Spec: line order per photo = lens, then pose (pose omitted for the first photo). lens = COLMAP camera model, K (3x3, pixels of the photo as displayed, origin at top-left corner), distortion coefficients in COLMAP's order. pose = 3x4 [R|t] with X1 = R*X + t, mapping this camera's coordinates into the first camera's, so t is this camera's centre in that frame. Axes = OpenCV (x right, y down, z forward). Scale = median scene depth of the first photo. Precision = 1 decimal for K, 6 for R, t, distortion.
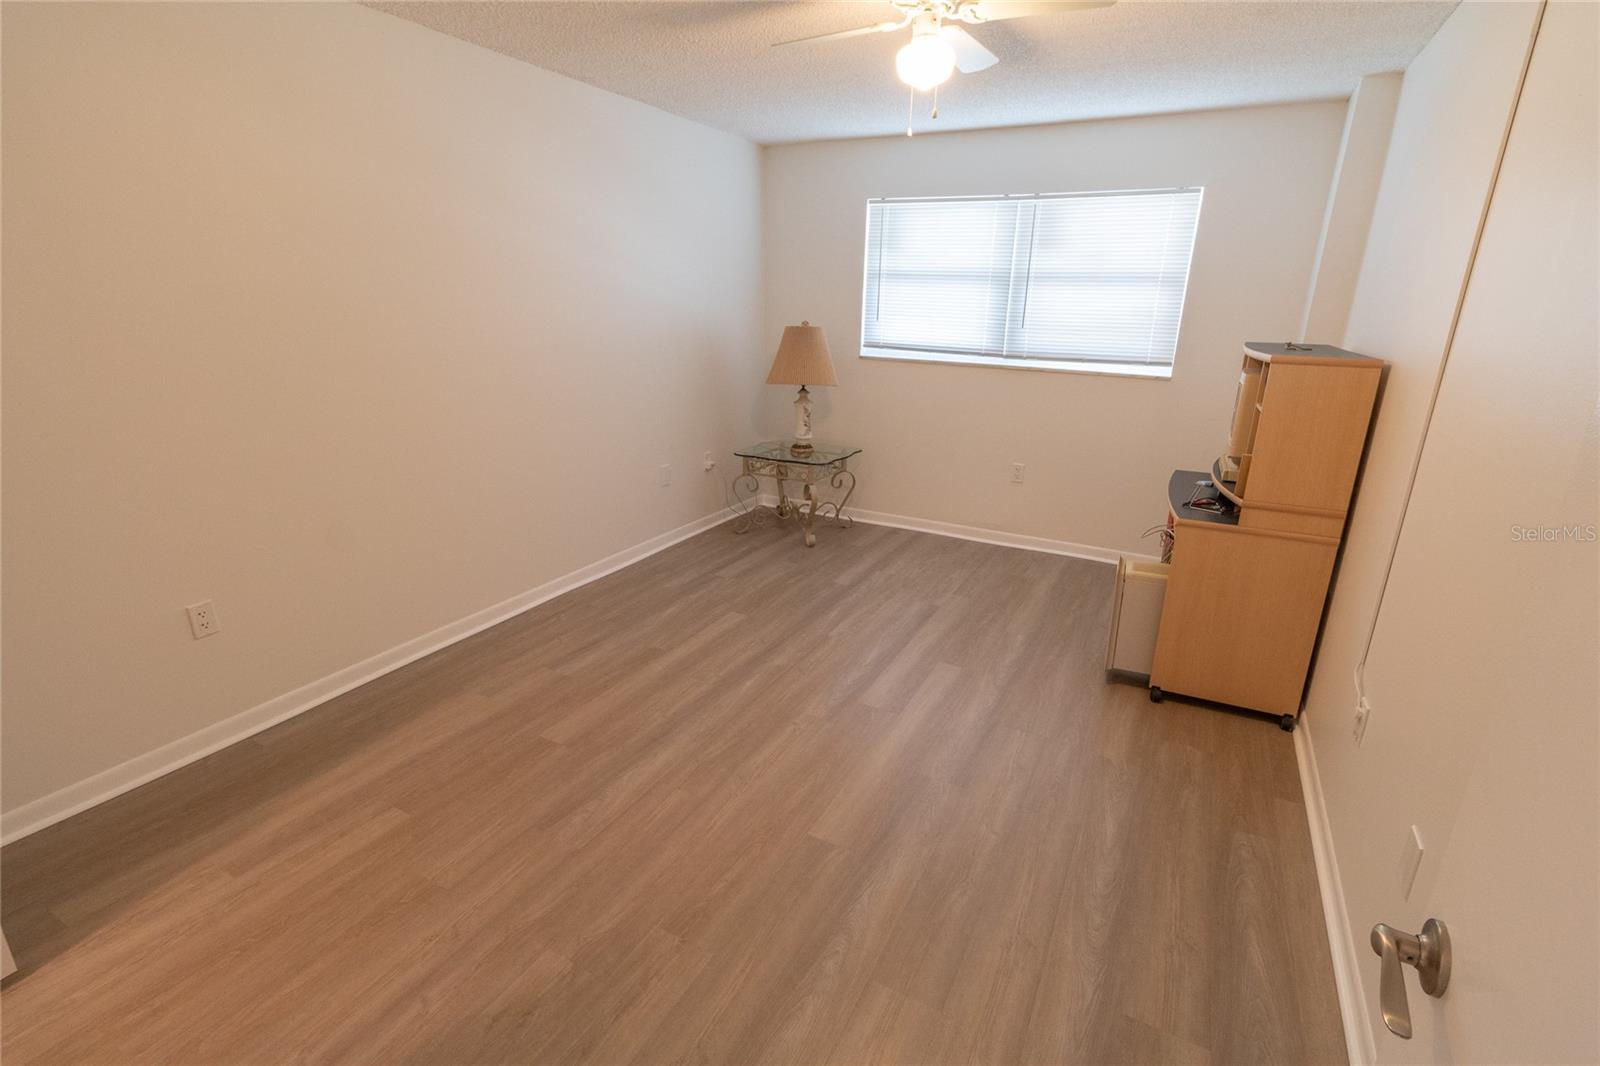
lens RADIAL K [[739.5, 0, 810.8], [0, 739.5, 522.9], [0, 0, 1]] dist [0.002529, 0.000782]
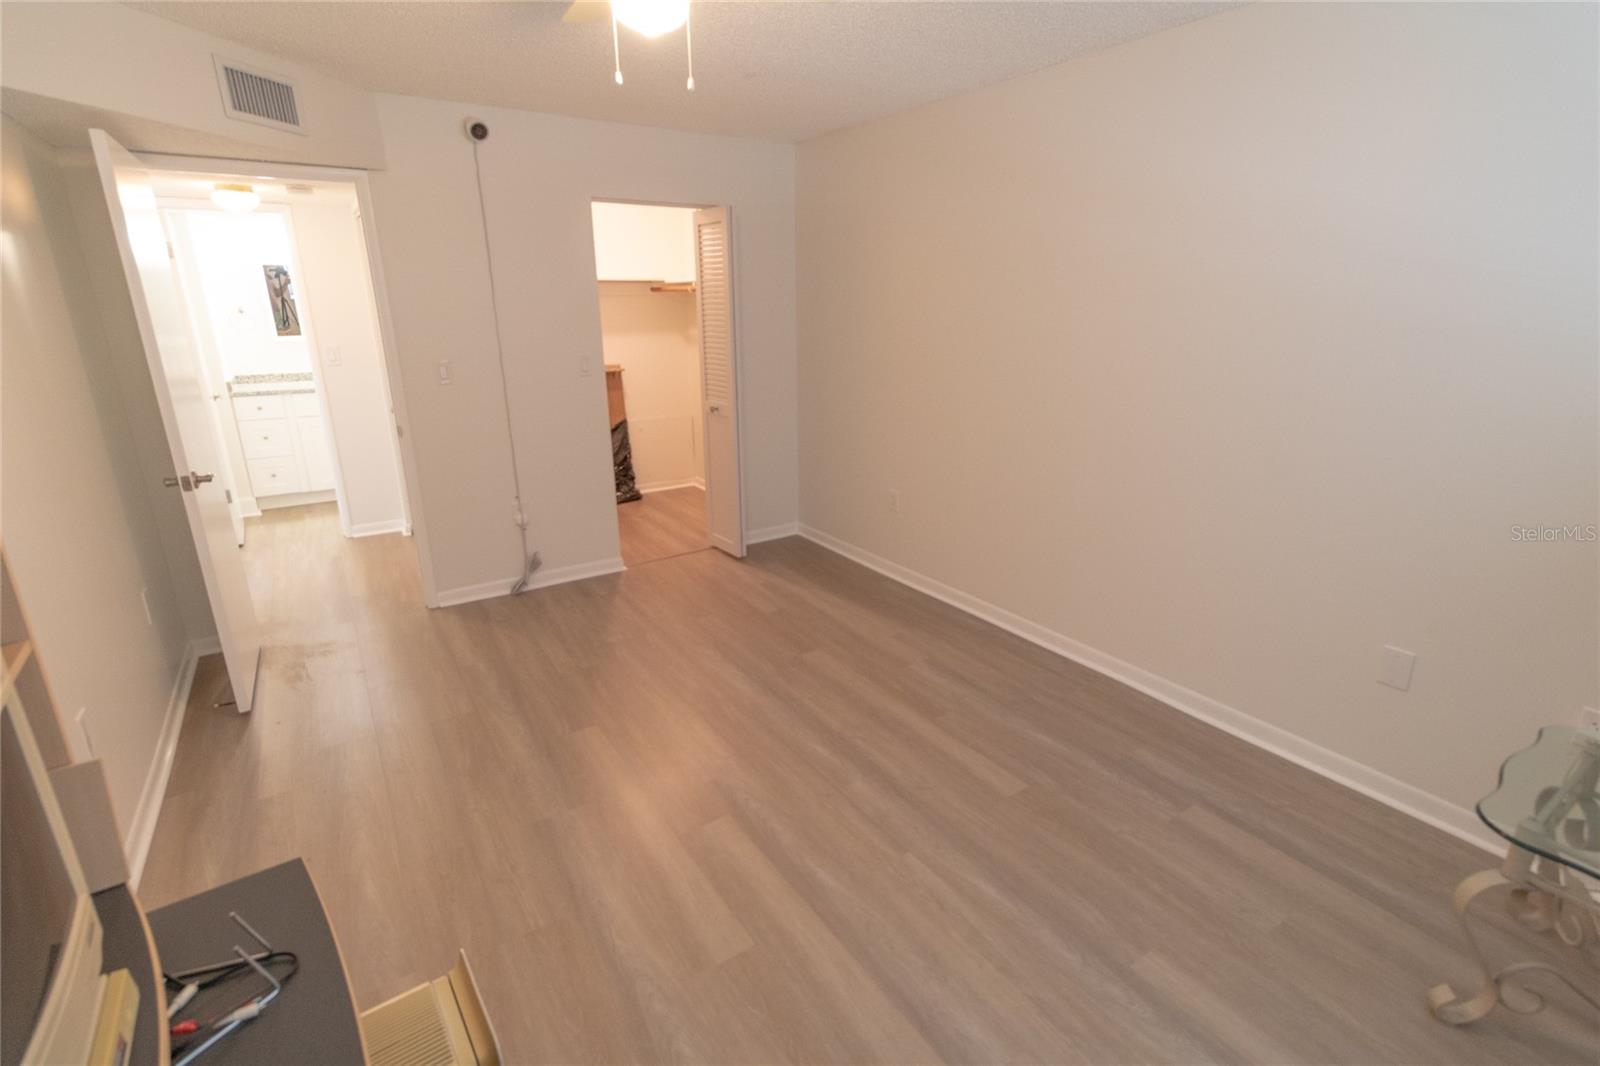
lens RADIAL K [[739.5, 0, 810.8], [0, 739.5, 522.9], [0, 0, 1]] dist [0.002529, 0.000782]
pose [[-0.475614, 0.233609, -0.848067, 0.587387], [-0.268065, 0.879744, 0.392672, -0.352750], [0.837814, 0.414098, -0.355796, 1.148528]]
